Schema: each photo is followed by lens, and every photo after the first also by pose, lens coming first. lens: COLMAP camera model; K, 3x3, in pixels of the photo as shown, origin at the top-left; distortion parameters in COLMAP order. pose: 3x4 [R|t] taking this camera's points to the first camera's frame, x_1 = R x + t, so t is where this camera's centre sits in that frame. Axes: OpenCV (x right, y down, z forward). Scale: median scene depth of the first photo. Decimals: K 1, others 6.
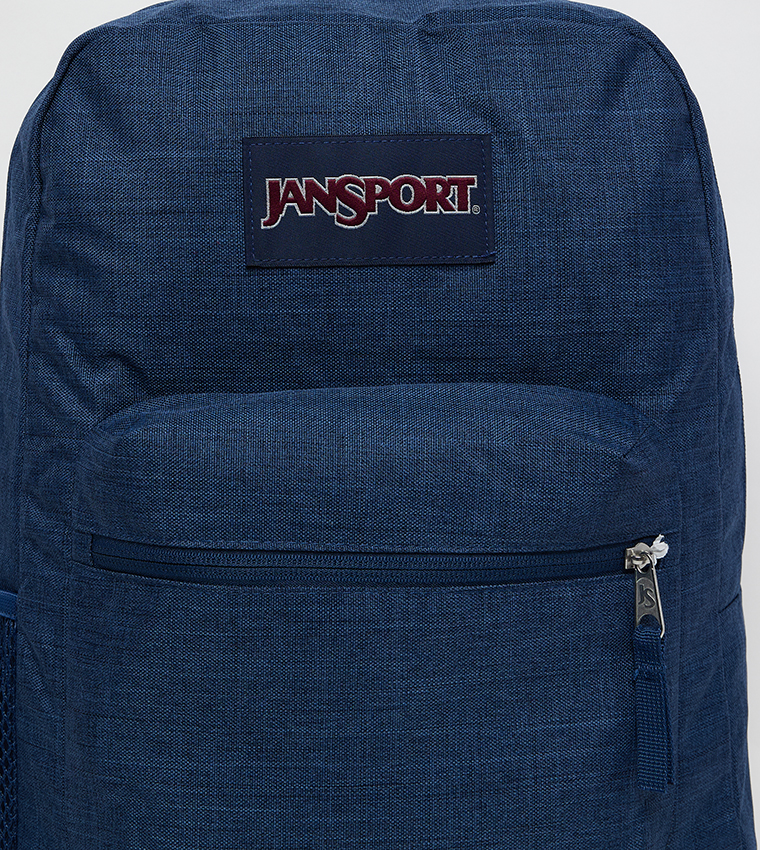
lens RADIAL K [[2286.7, 0, 328.7], [0, 2286.7, 340.1], [0, 0, 1]] dist [-0.052313, 0.000000]
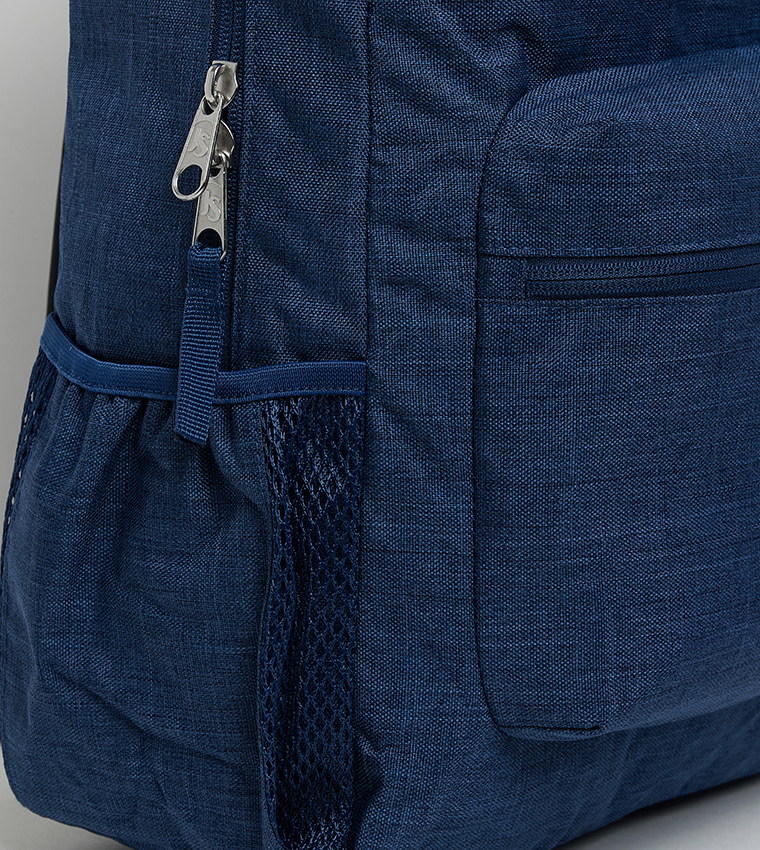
lens RADIAL K [[2915.7, 0, 378.3], [0, 2915.7, 421.6], [0, 0, 1]] dist [-0.043812, 0.000000]
pose [[0.725412, -0.145961, 0.672661, -0.818320], [0.082111, 0.988630, 0.125973, 0.010844], [-0.683400, -0.036149, 0.729149, 0.309127]]
